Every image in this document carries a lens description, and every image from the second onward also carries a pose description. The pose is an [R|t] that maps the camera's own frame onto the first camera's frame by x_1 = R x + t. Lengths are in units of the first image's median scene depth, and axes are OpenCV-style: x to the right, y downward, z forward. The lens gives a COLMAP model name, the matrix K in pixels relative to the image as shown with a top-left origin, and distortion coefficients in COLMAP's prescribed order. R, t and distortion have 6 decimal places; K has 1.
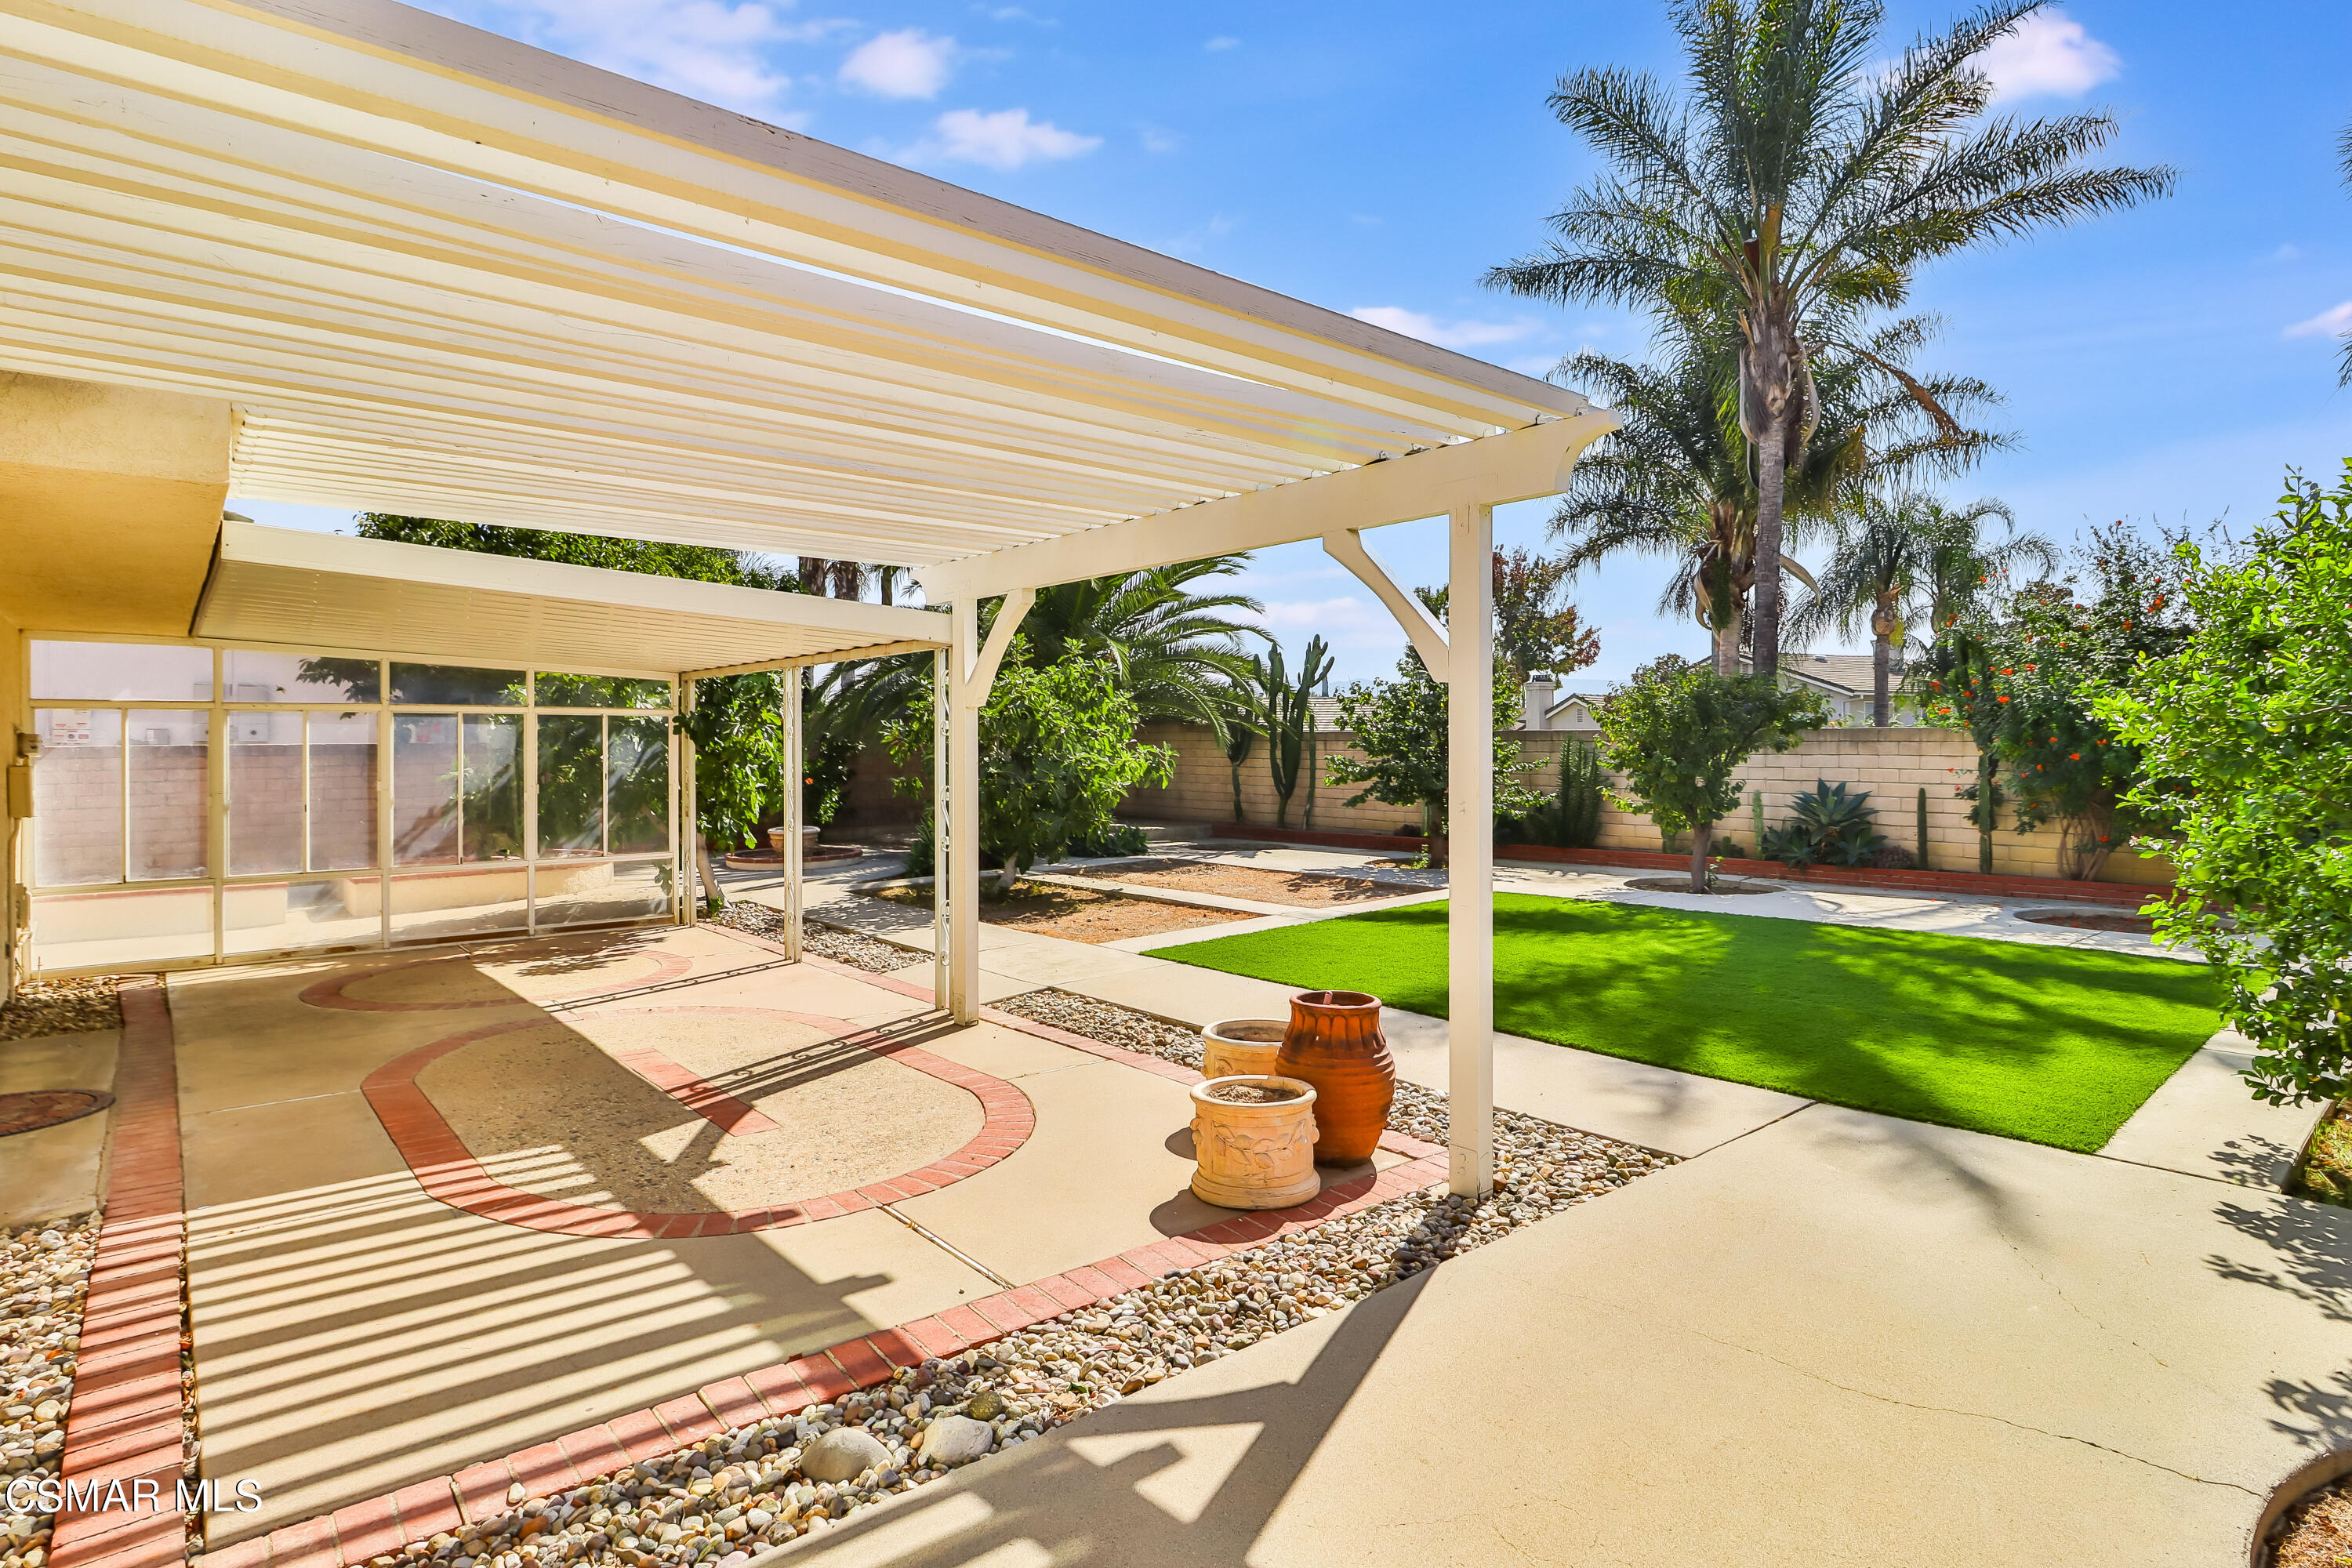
lens RADIAL K [[1223.5, 0, 1173.2], [0, 1223.5, 771.9], [0, 0, 1]] dist [0.001645, -0.002377]
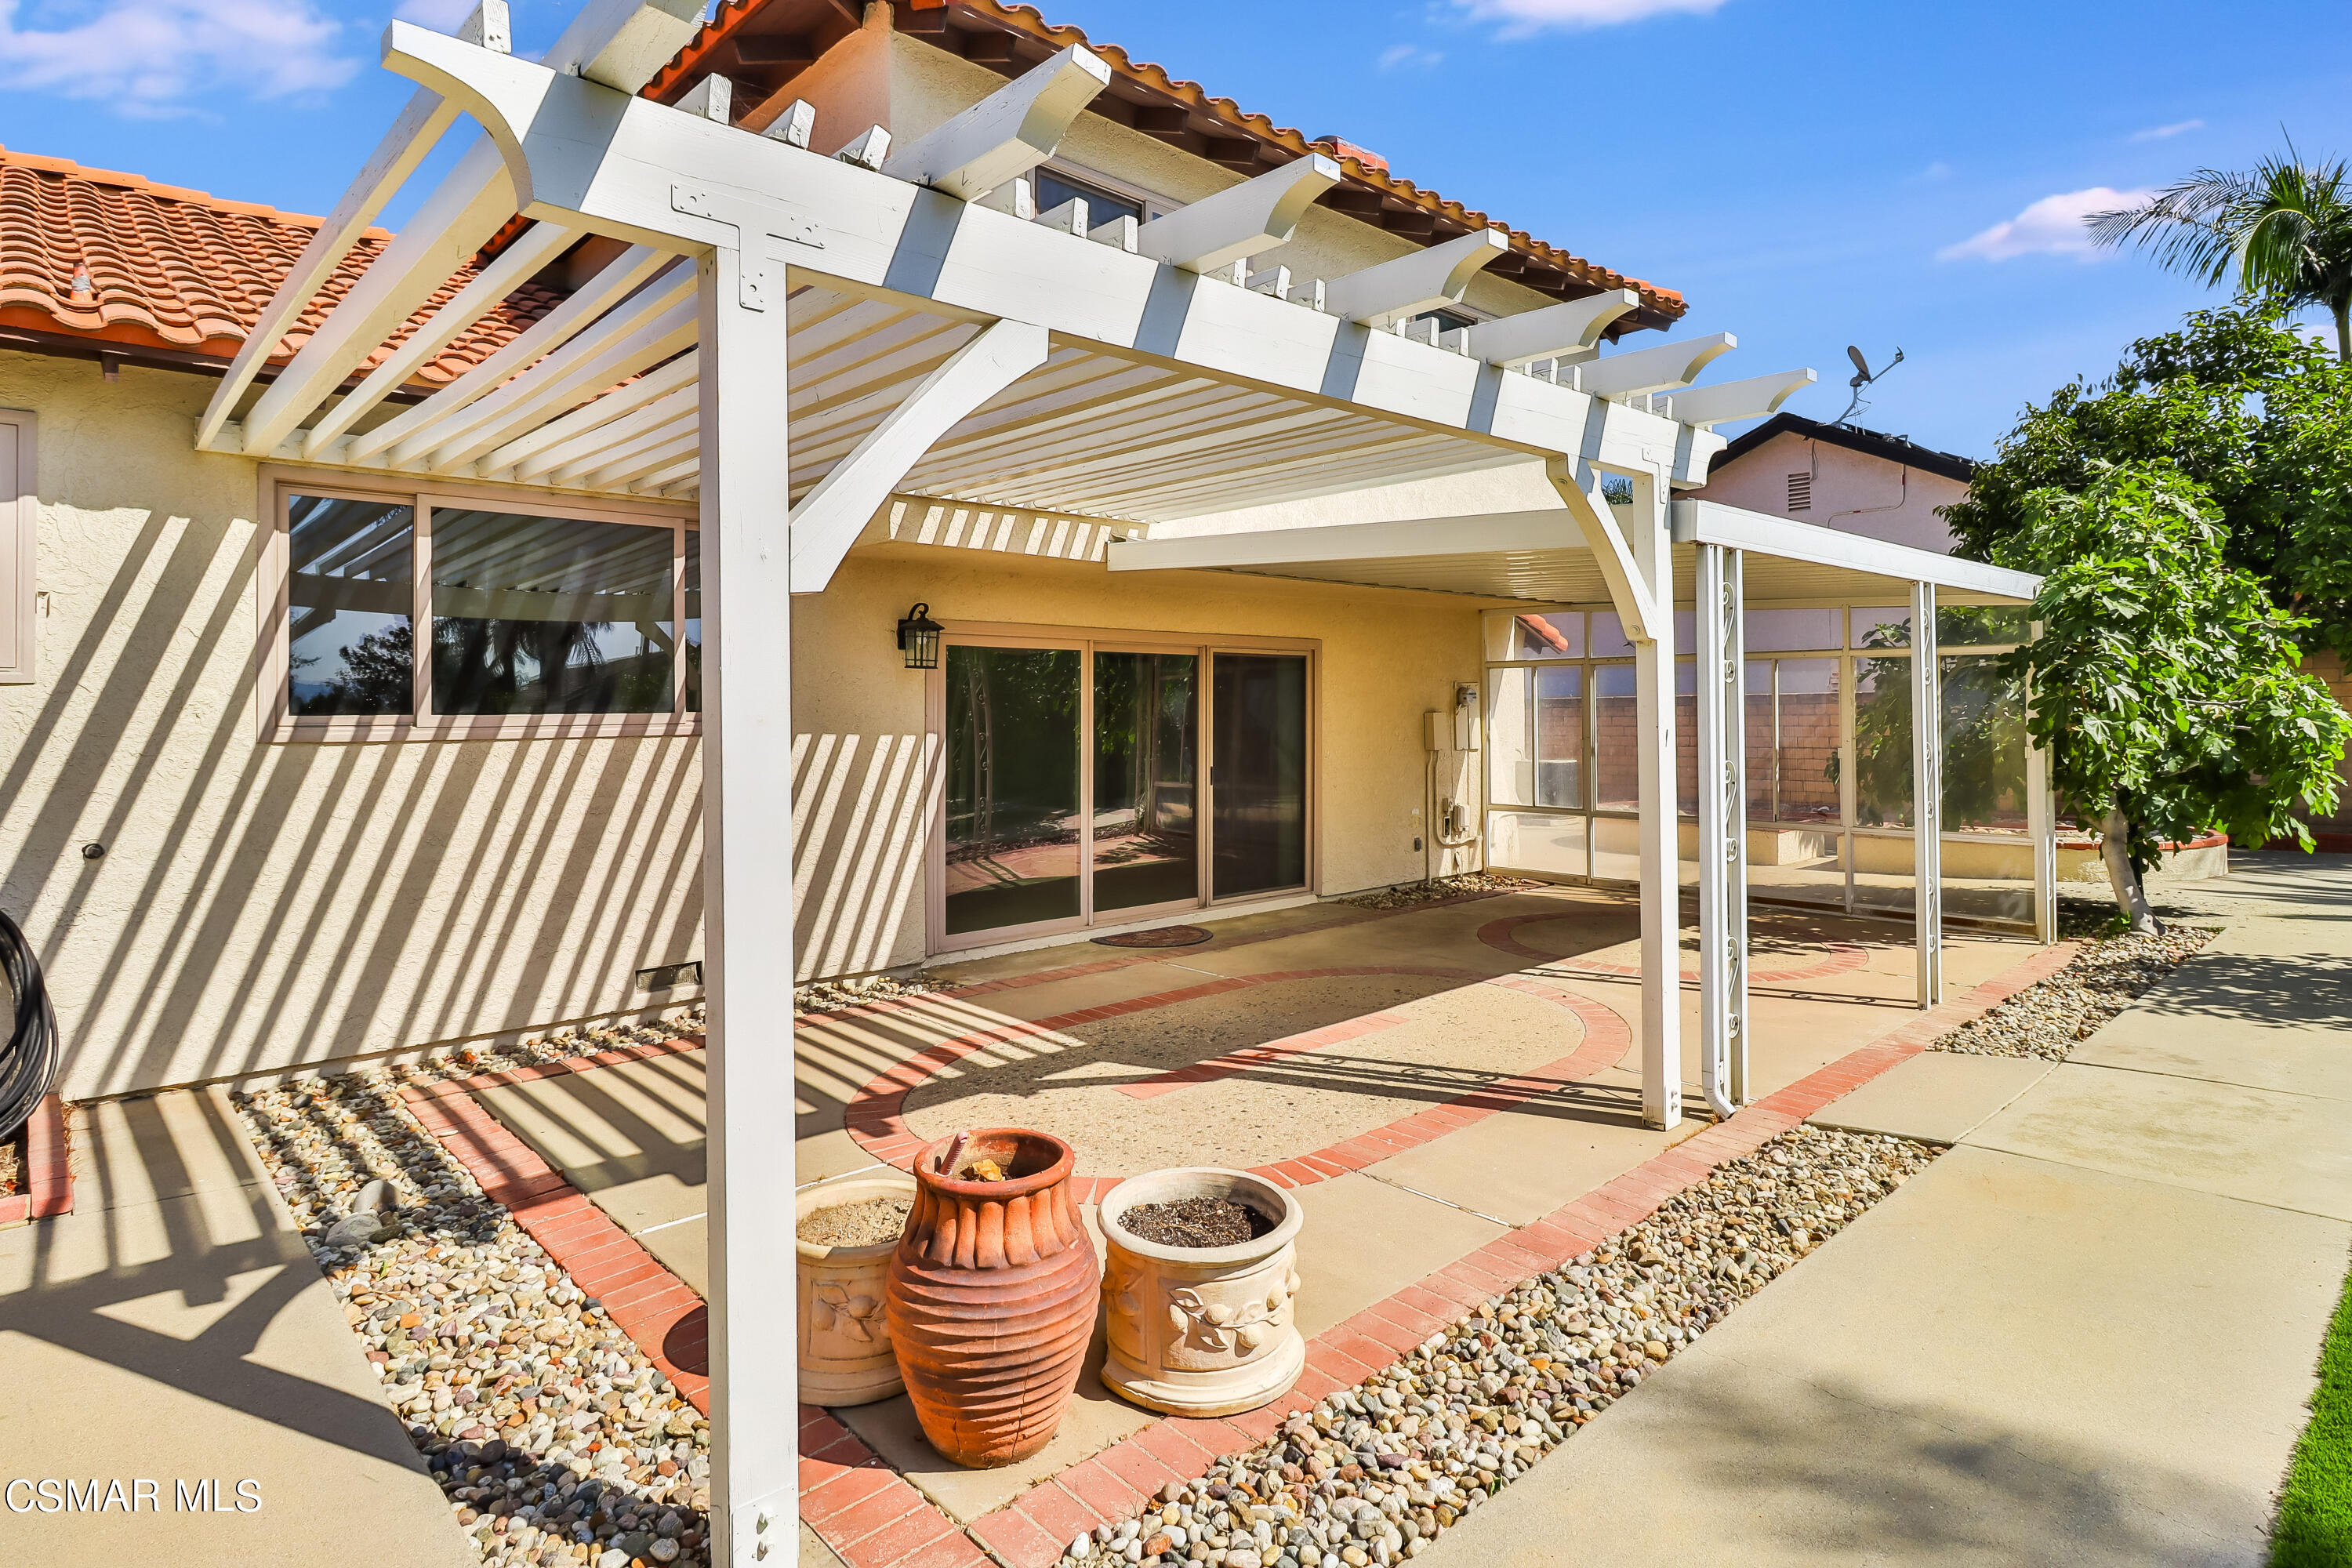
lens RADIAL K [[1223.5, 0, 1145.1], [0, 1223.5, 708.5], [0, 0, 1]] dist [0.001645, -0.002377]
pose [[0.054986, 0.002962, -0.998483, 1.097710], [-0.007739, 0.999967, 0.002540, -0.029821], [0.998457, 0.007588, 0.055007, 1.636235]]
